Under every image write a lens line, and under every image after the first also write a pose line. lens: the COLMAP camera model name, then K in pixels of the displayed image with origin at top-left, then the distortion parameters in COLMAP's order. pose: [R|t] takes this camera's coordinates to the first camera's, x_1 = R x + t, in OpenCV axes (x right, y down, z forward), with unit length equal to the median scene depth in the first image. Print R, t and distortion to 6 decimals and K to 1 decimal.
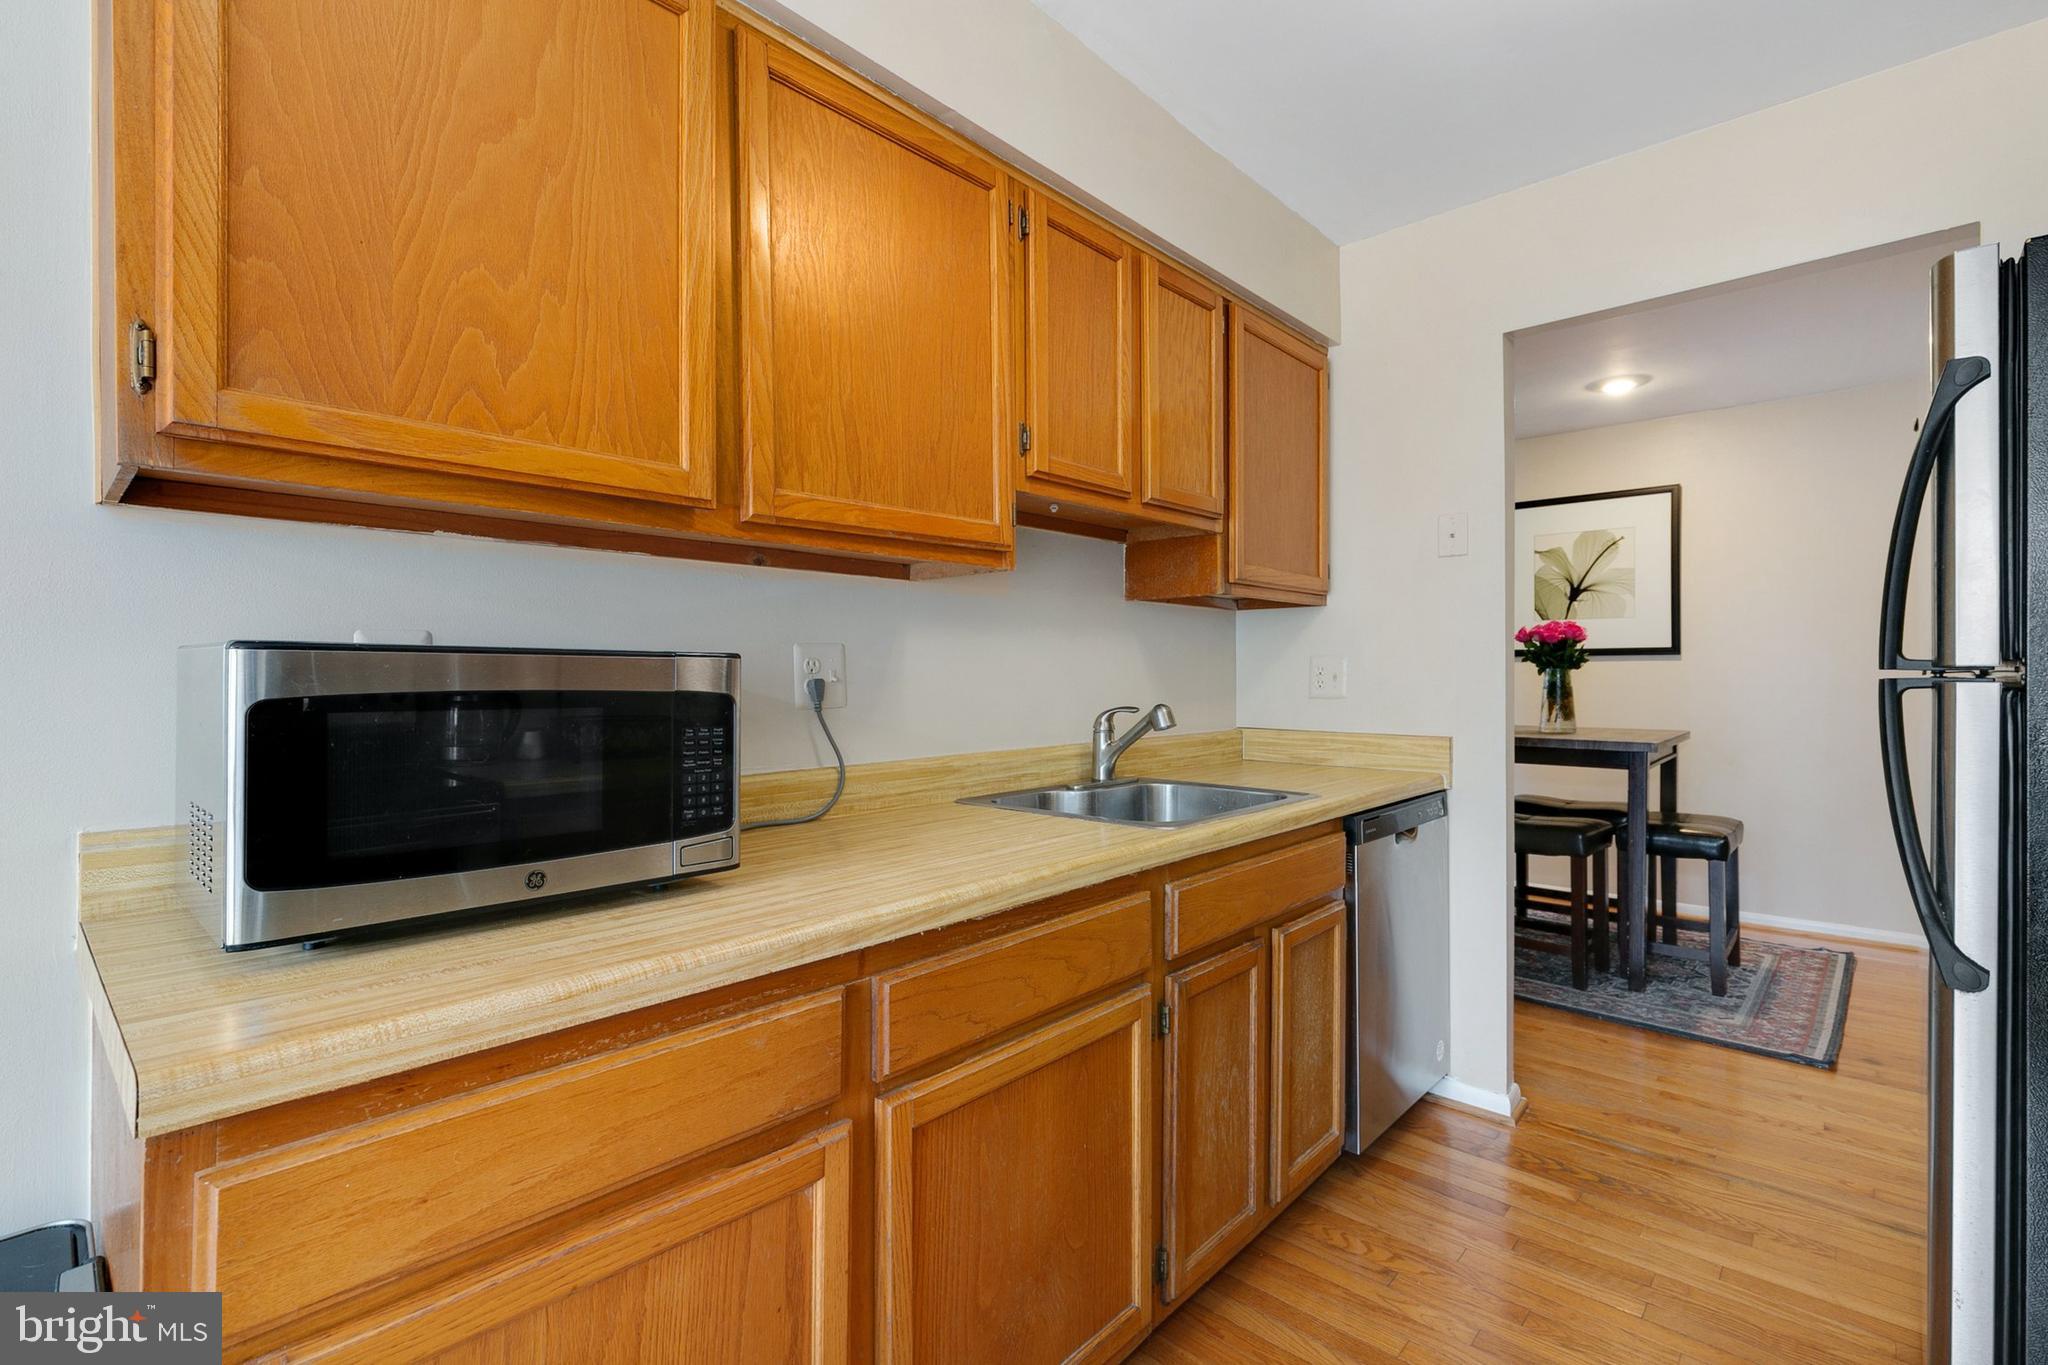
lens RADIAL K [[929.9, 0, 1025.6], [0, 929.9, 675.7], [0, 0, 1]] dist [0.011080, -0.002845]
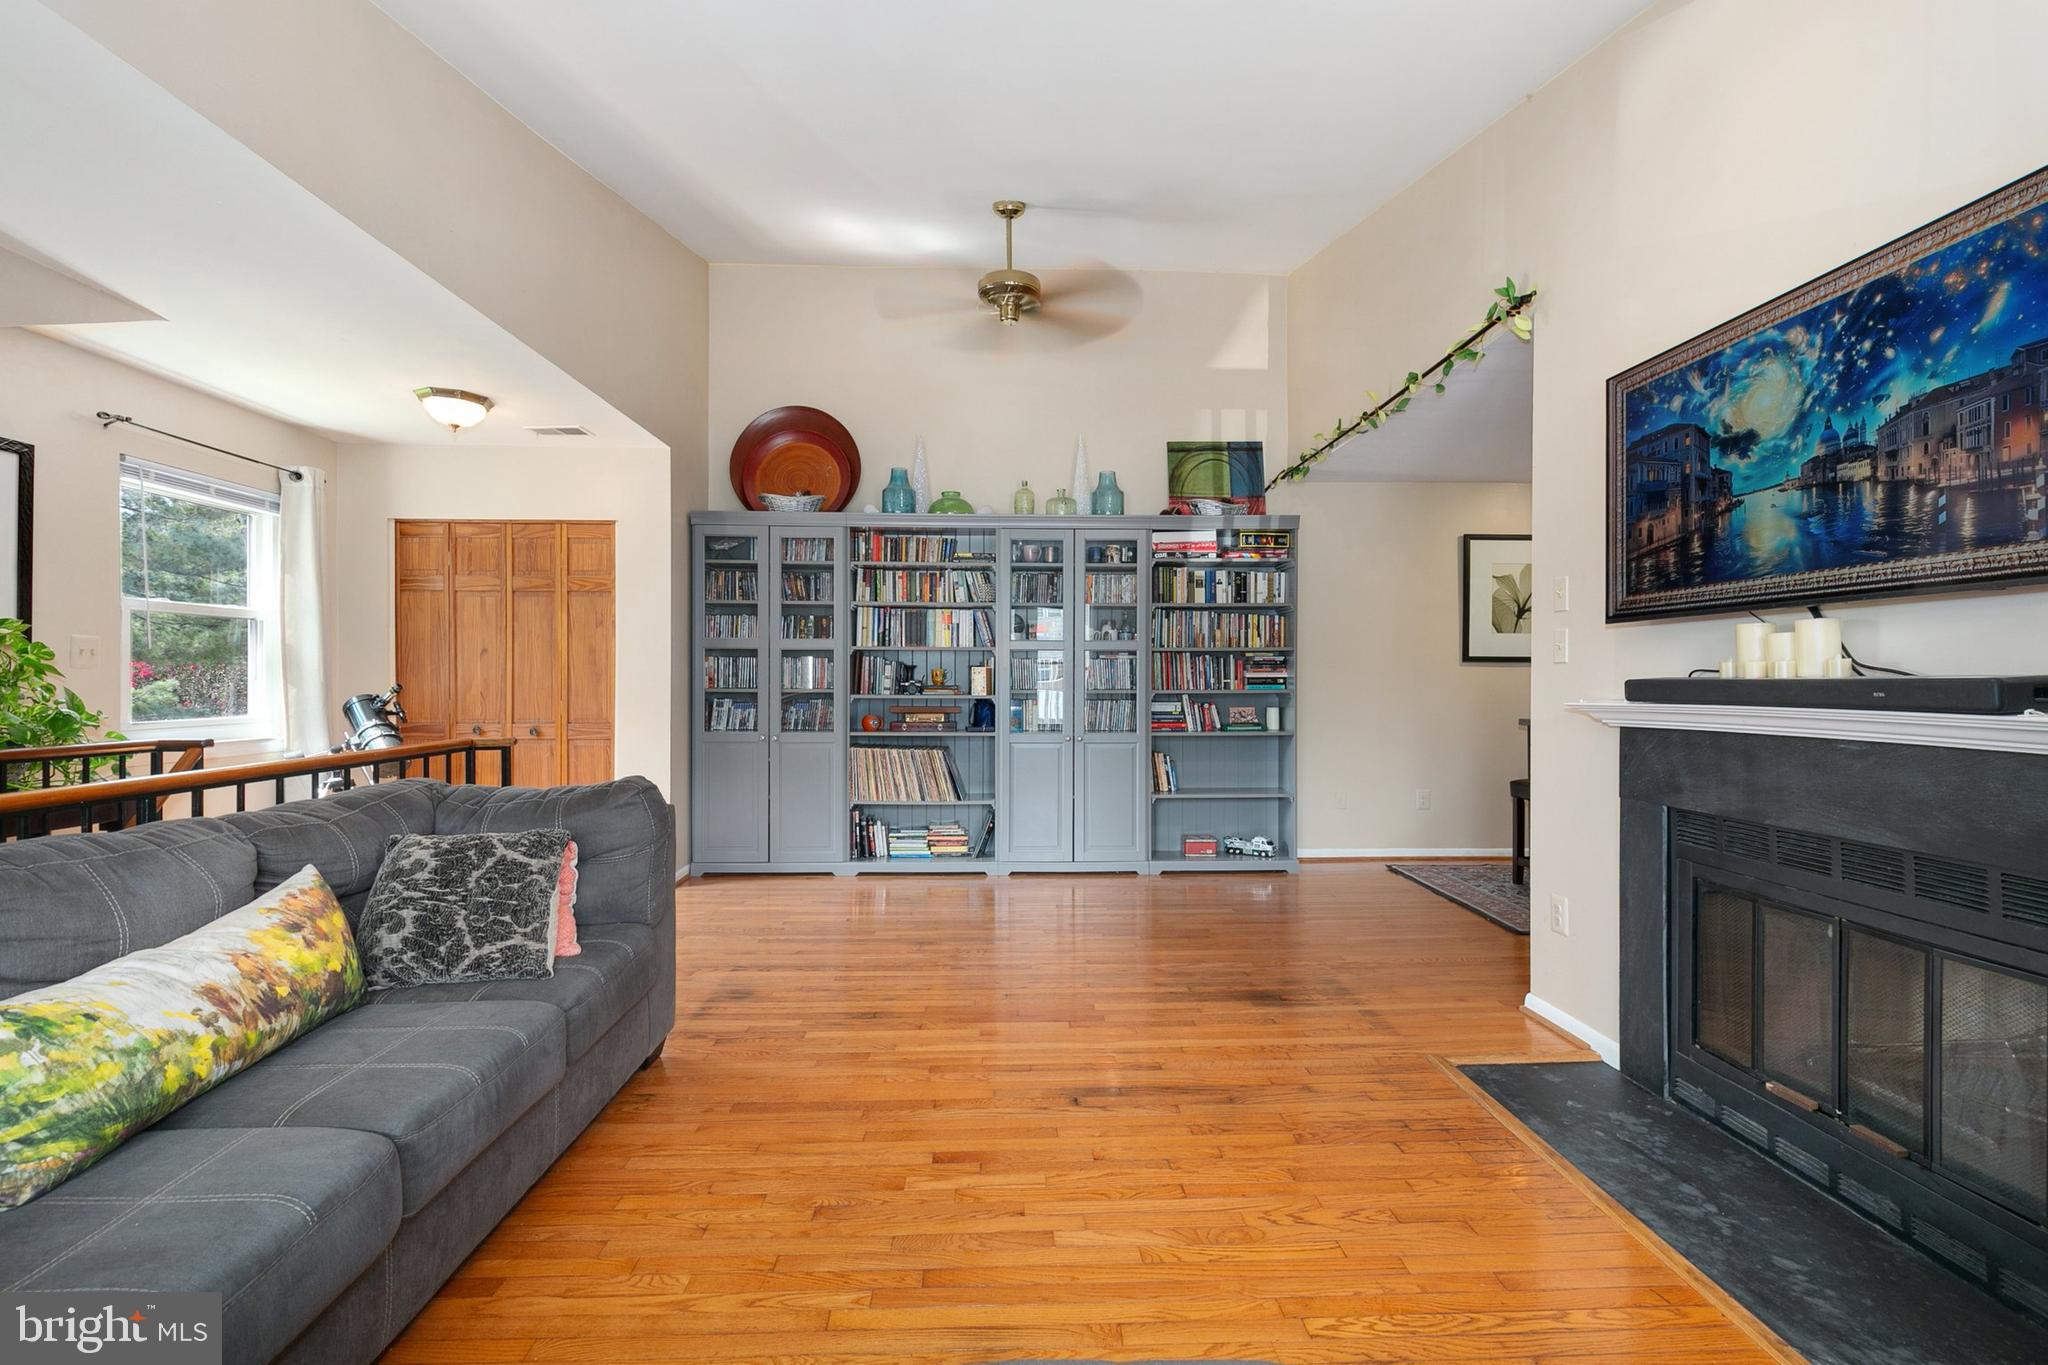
lens RADIAL K [[929.9, 0, 1025.8], [0, 929.9, 677.6], [0, 0, 1]] dist [0.011080, -0.002845]
pose [[0.715606, 0.004216, 0.698492, -1.582262], [-0.005448, 0.999985, -0.000454, 0.007098], [-0.698483, -0.003480, 0.715618, 1.179309]]
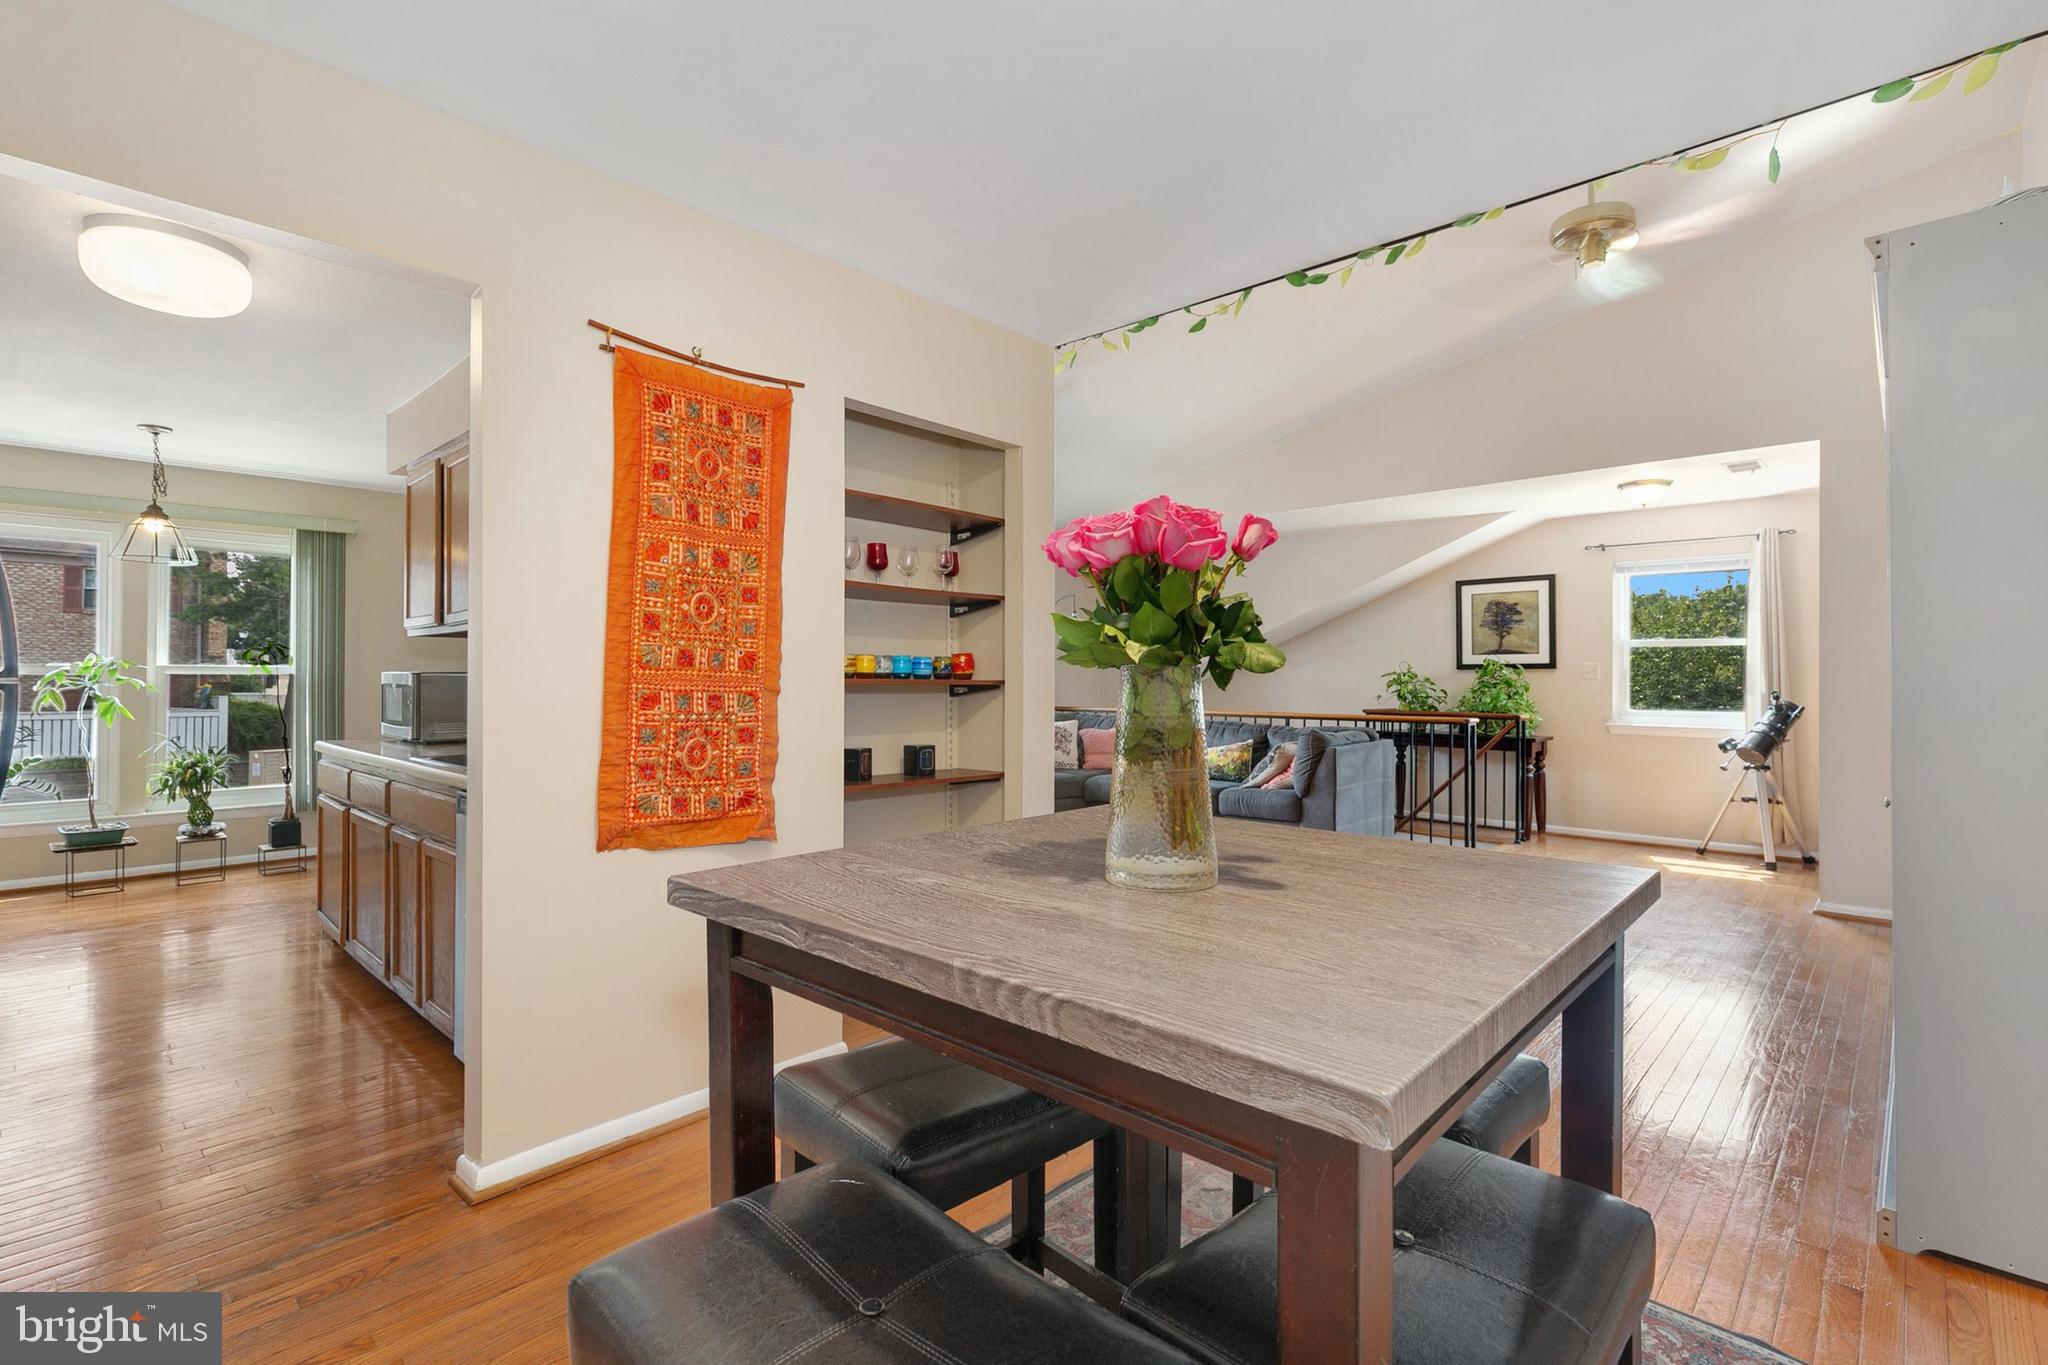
lens RADIAL K [[929.9, 0, 1026.2], [0, 929.9, 679.8], [0, 0, 1]] dist [0.011080, -0.002845]
pose [[-0.020113, 0.003560, -0.999791, 1.478609], [-0.002877, 0.999989, 0.003619, -0.006818], [0.999794, 0.002949, -0.020103, 1.644448]]
